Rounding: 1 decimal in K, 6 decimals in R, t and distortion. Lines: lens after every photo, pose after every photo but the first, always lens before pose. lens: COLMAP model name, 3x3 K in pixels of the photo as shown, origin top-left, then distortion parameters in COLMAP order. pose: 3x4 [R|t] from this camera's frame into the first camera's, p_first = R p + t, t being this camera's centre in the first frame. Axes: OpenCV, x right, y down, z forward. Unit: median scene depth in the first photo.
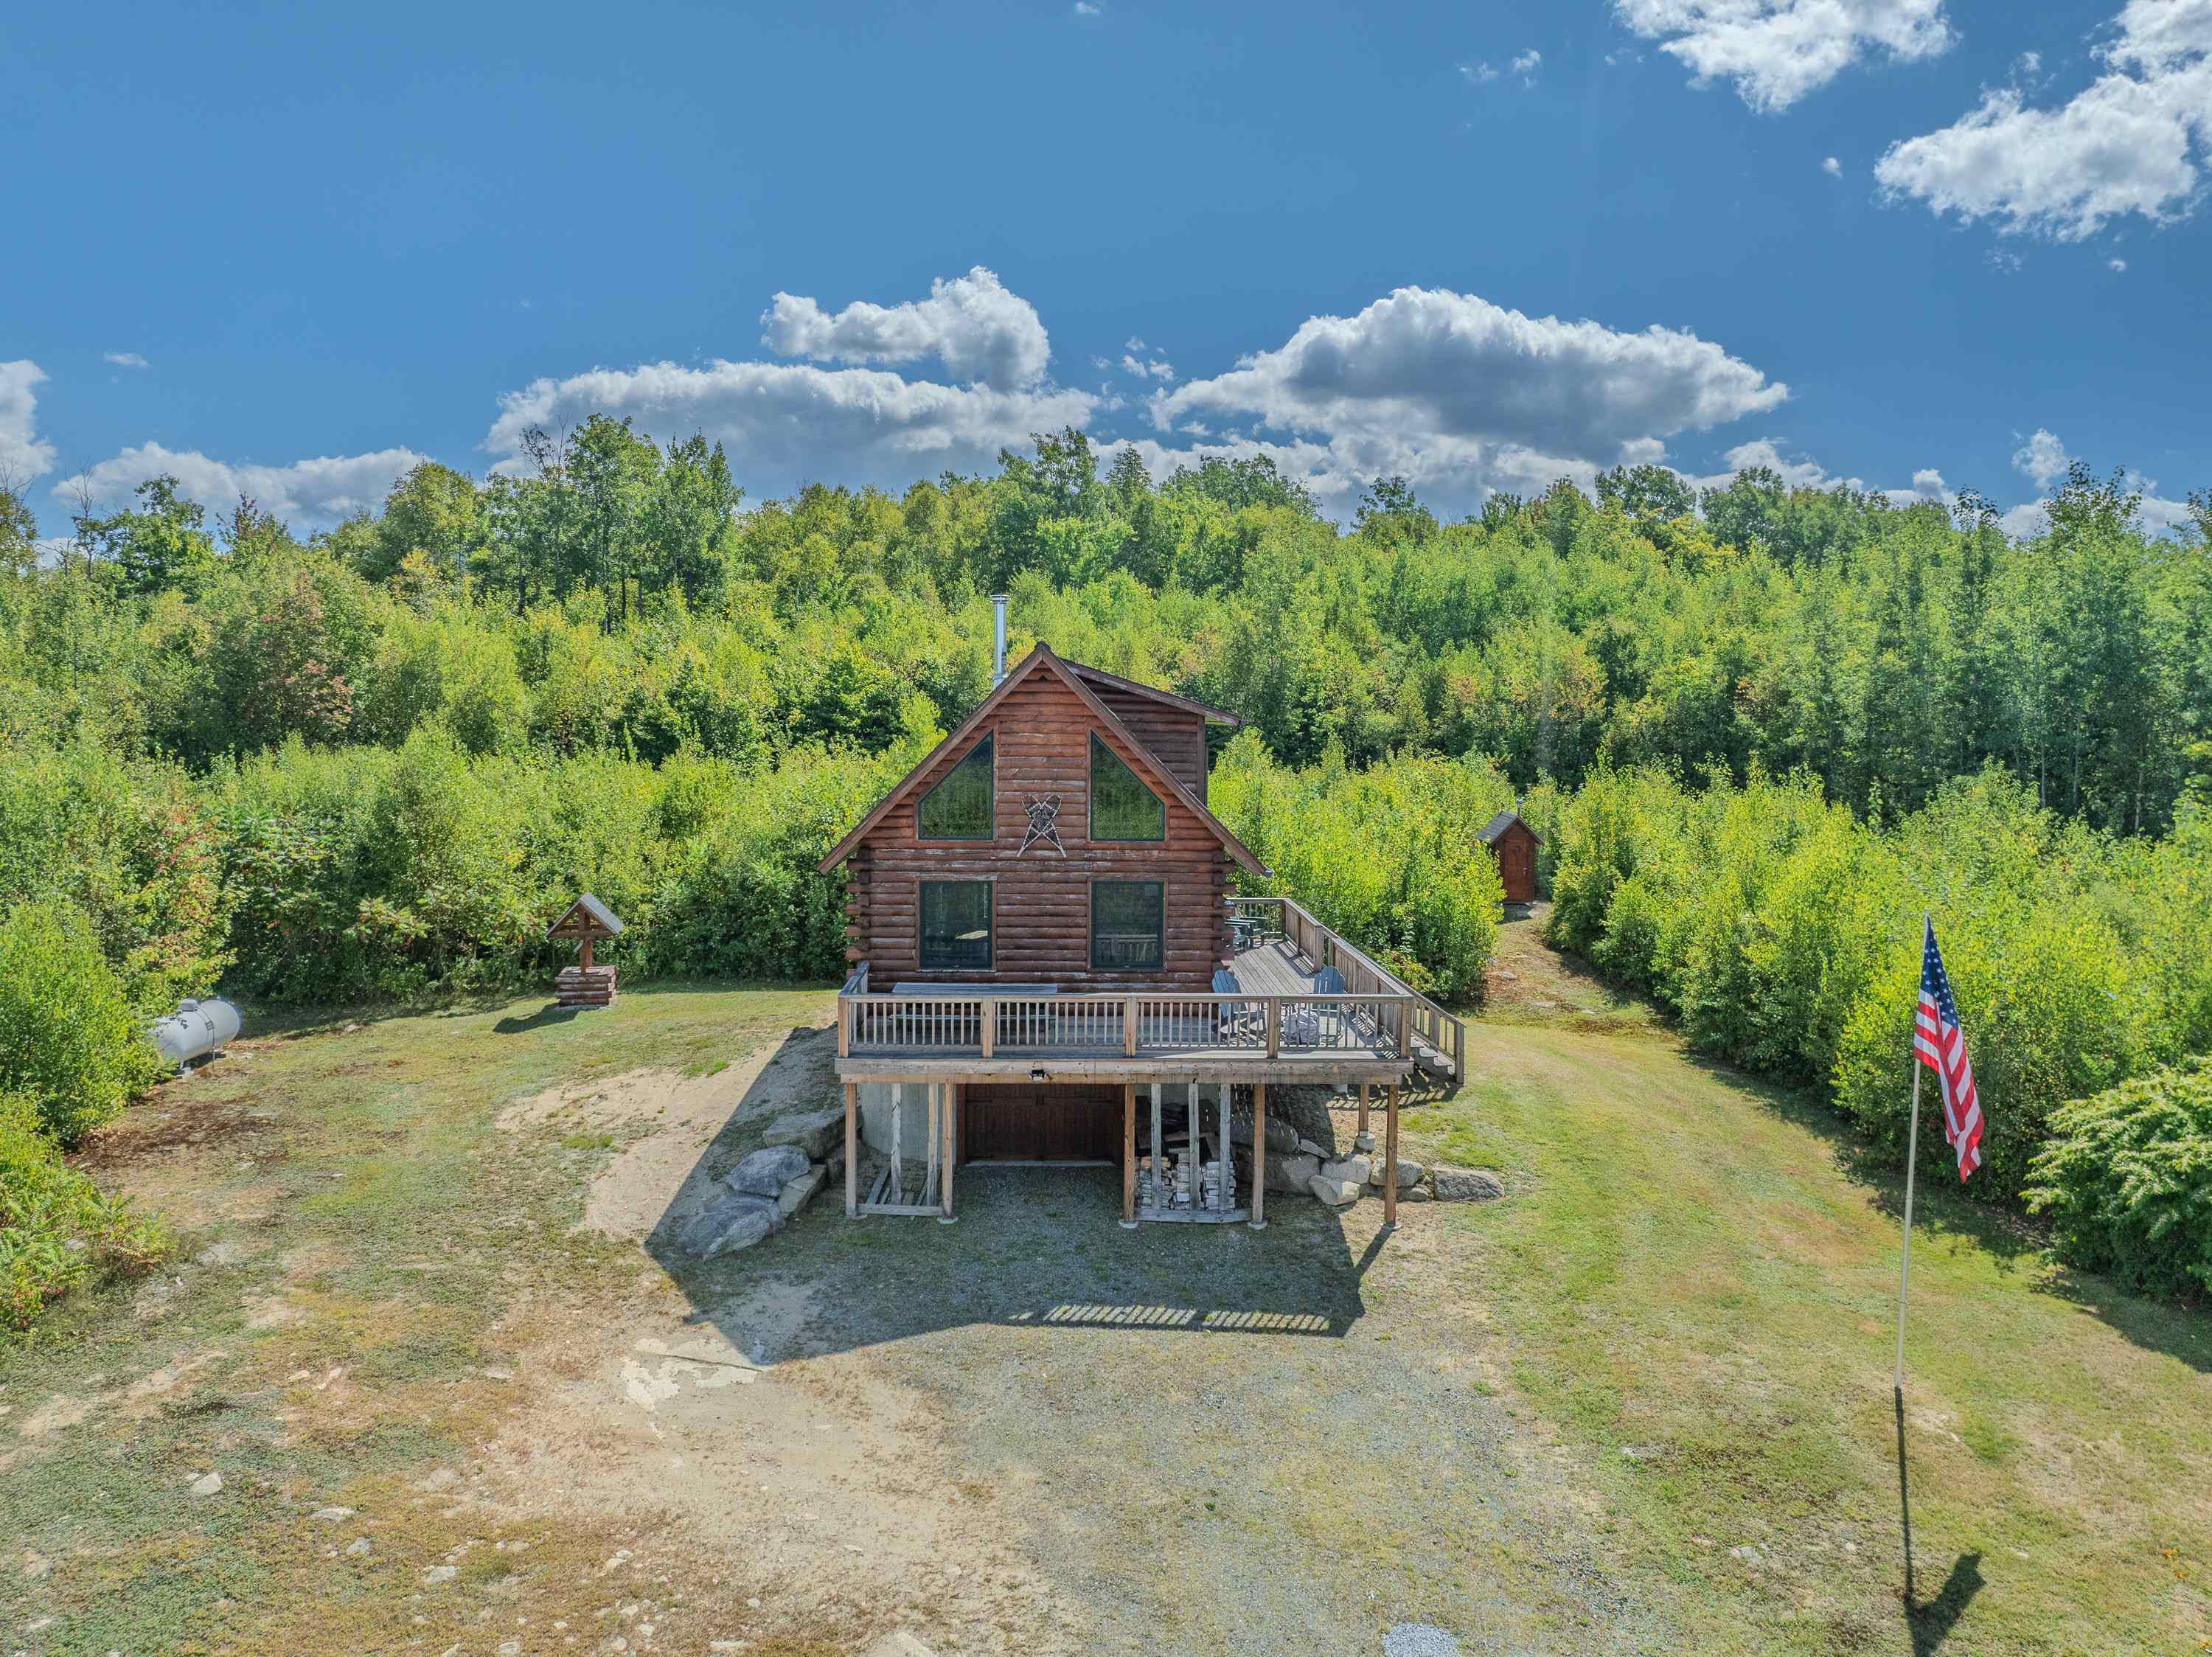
lens RADIAL K [[1535.9, 0, 1106.0], [0, 1535.9, 828.5], [0, 0, 1]] dist [-0.029948, -0.000061]
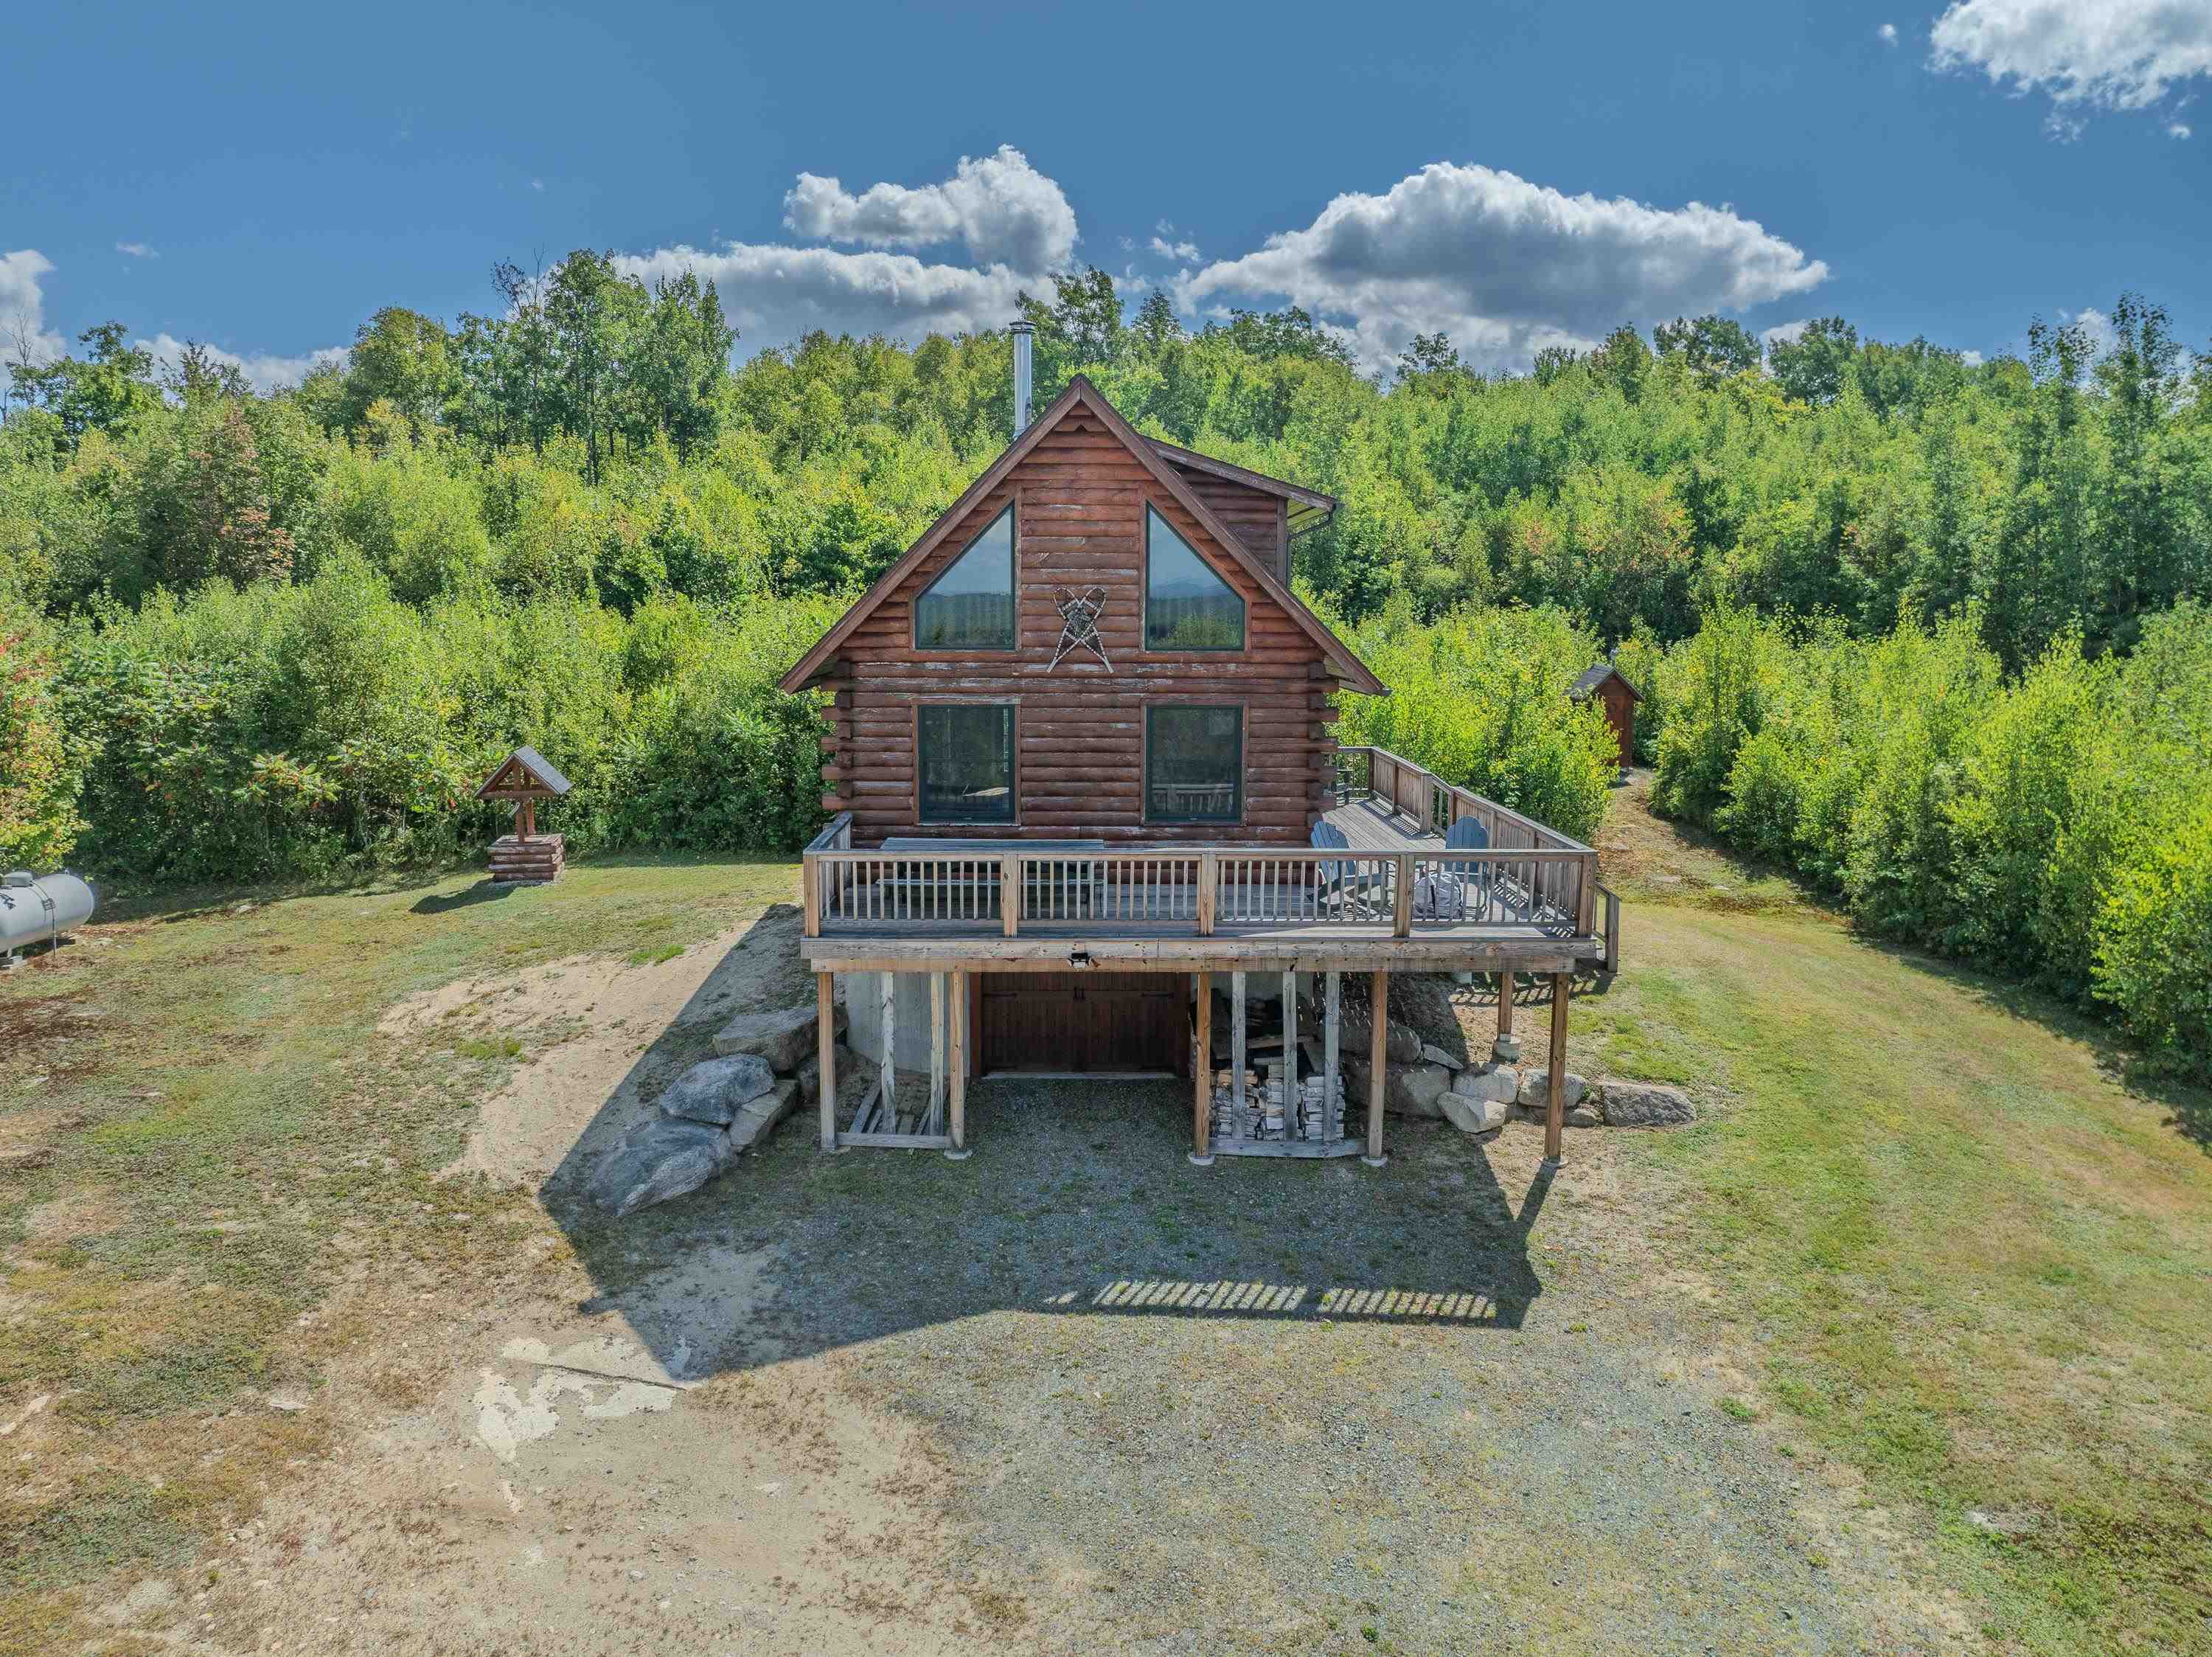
lens RADIAL K [[1535.9, 0, 1106.0], [0, 1535.9, 828.5], [0, 0, 1]] dist [-0.029948, -0.000061]
pose [[0.999916, -0.002668, -0.012722, -0.015081], [0.003554, 0.997530, 0.070147, 0.031825], [0.012504, -0.070187, 0.997455, 0.187086]]
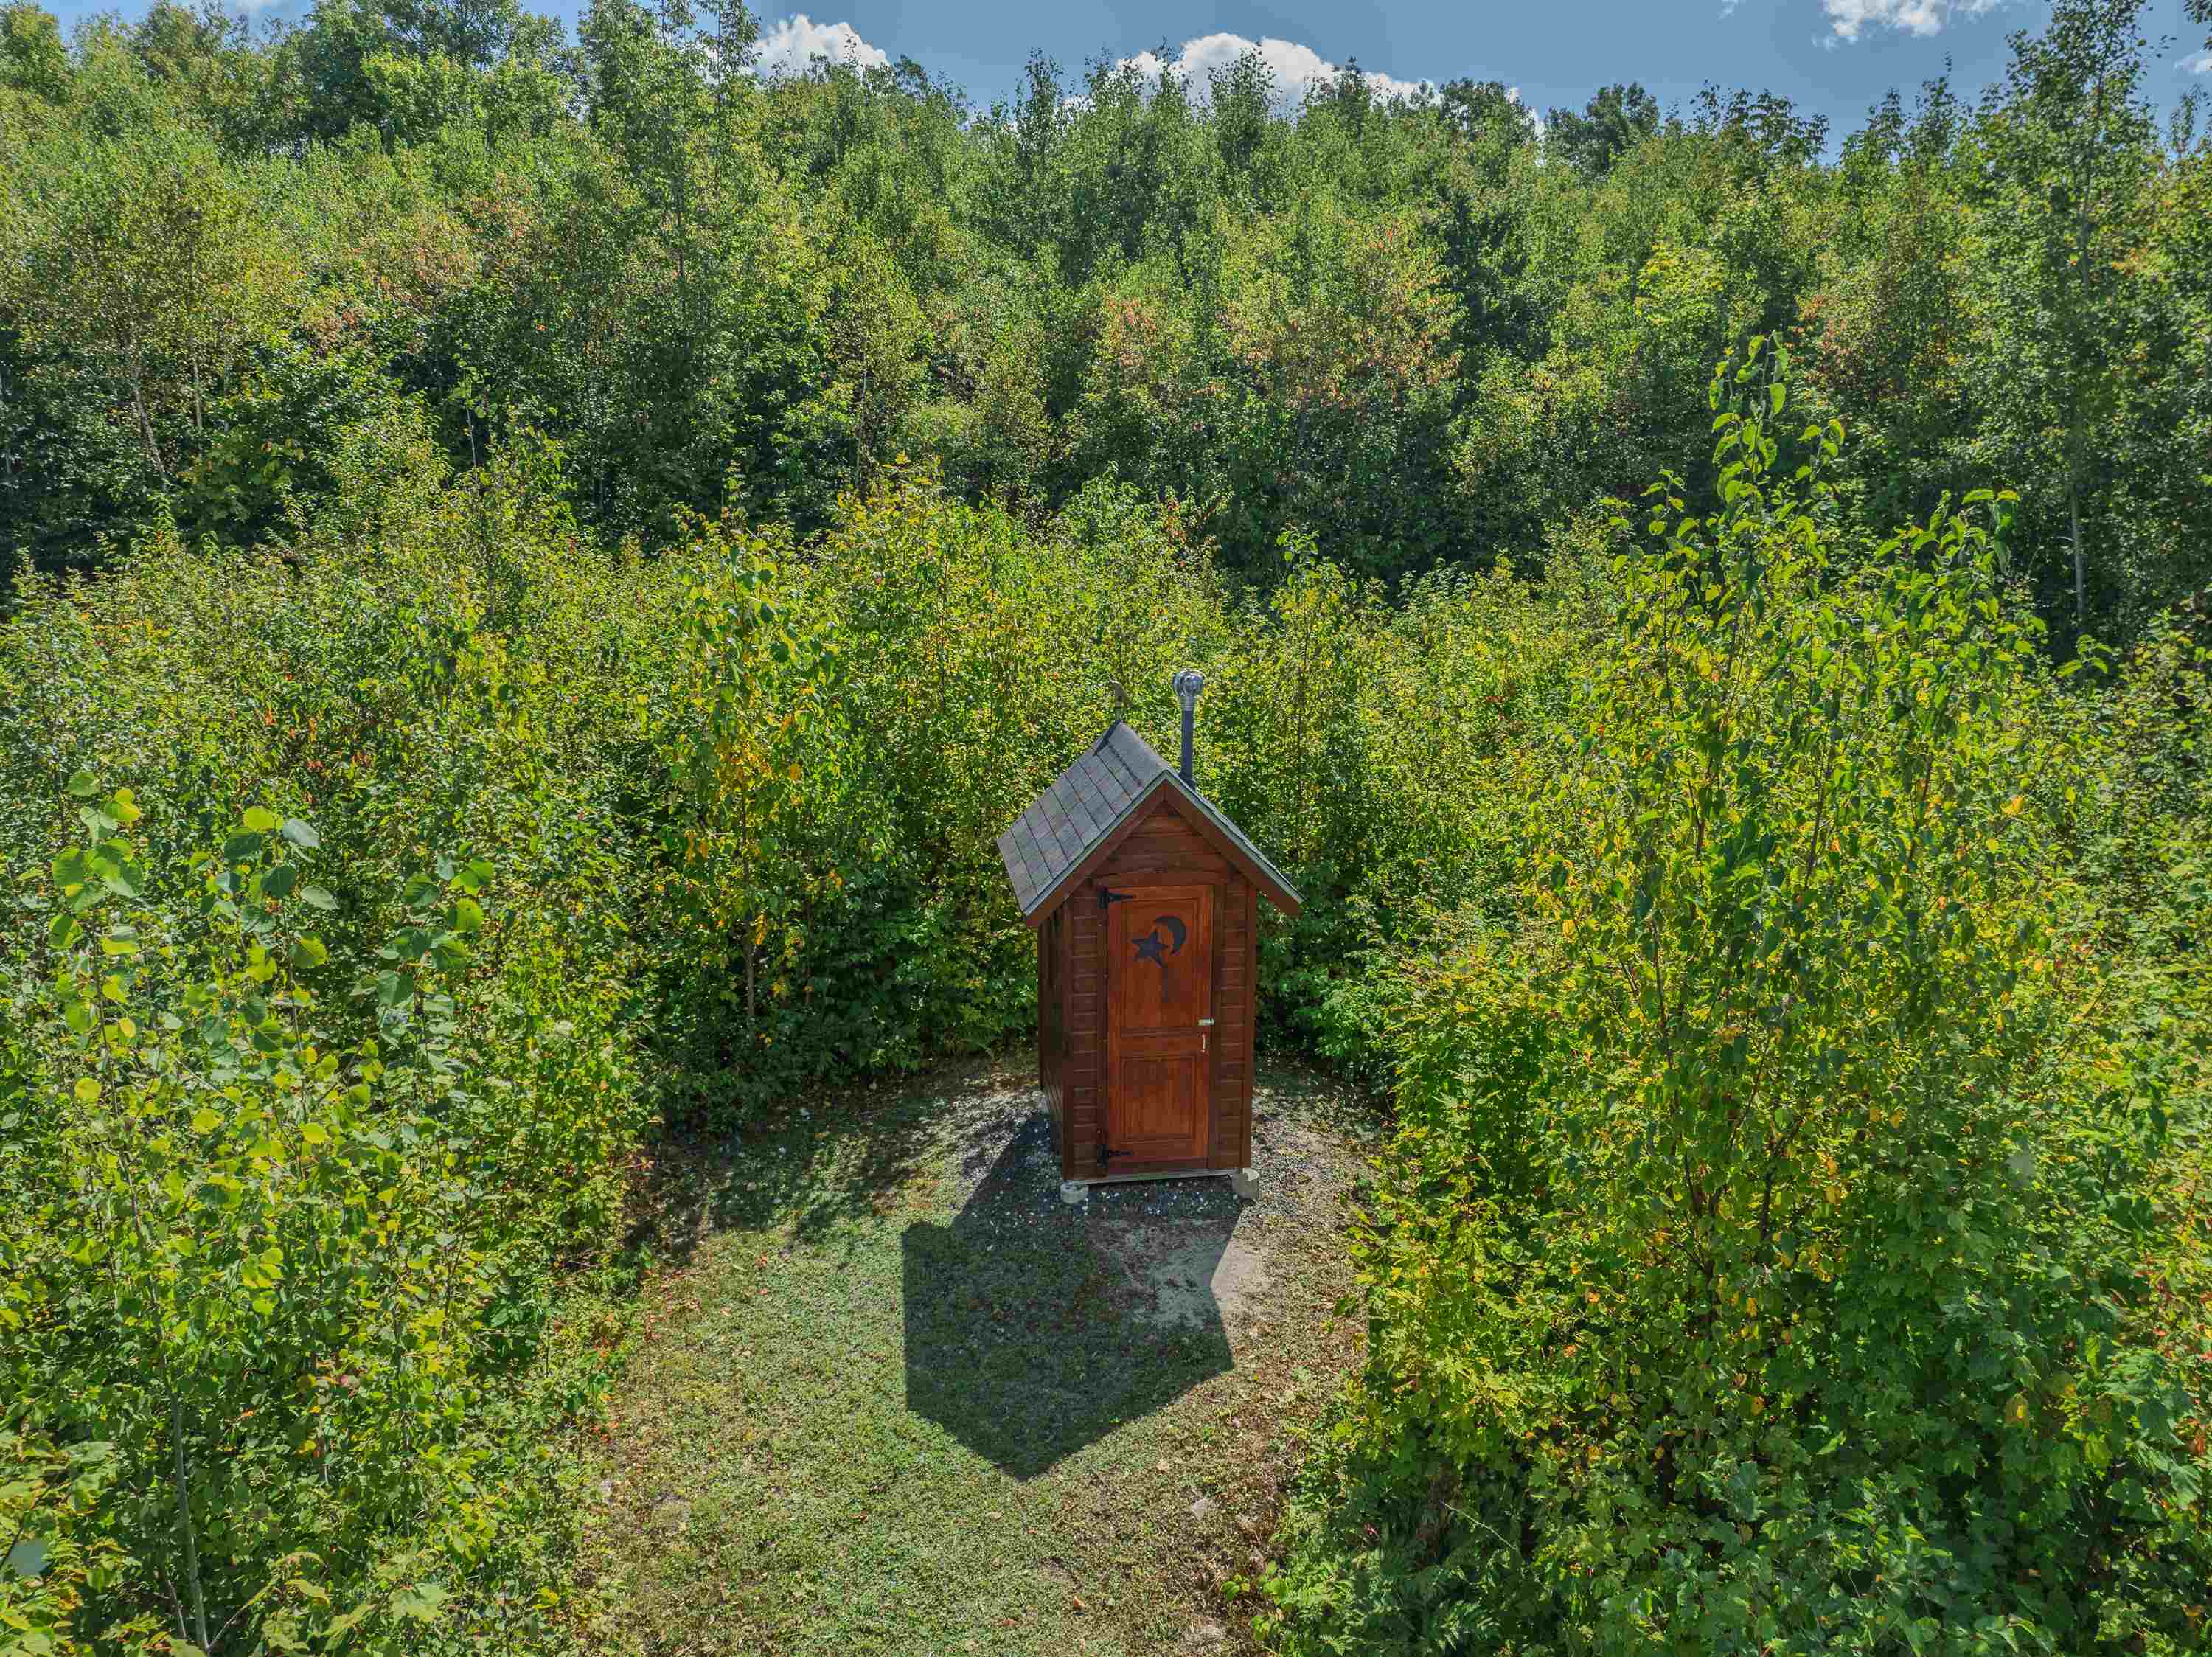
lens RADIAL K [[1535.9, 0, 1106.0], [0, 1535.9, 828.5], [0, 0, 1]] dist [-0.029948, -0.000061]
pose [[0.989533, -0.031023, 0.140933, 0.360936], [0.009446, 0.988449, 0.151258, -0.048451], [-0.143997, -0.148344, 0.978396, 1.250361]]
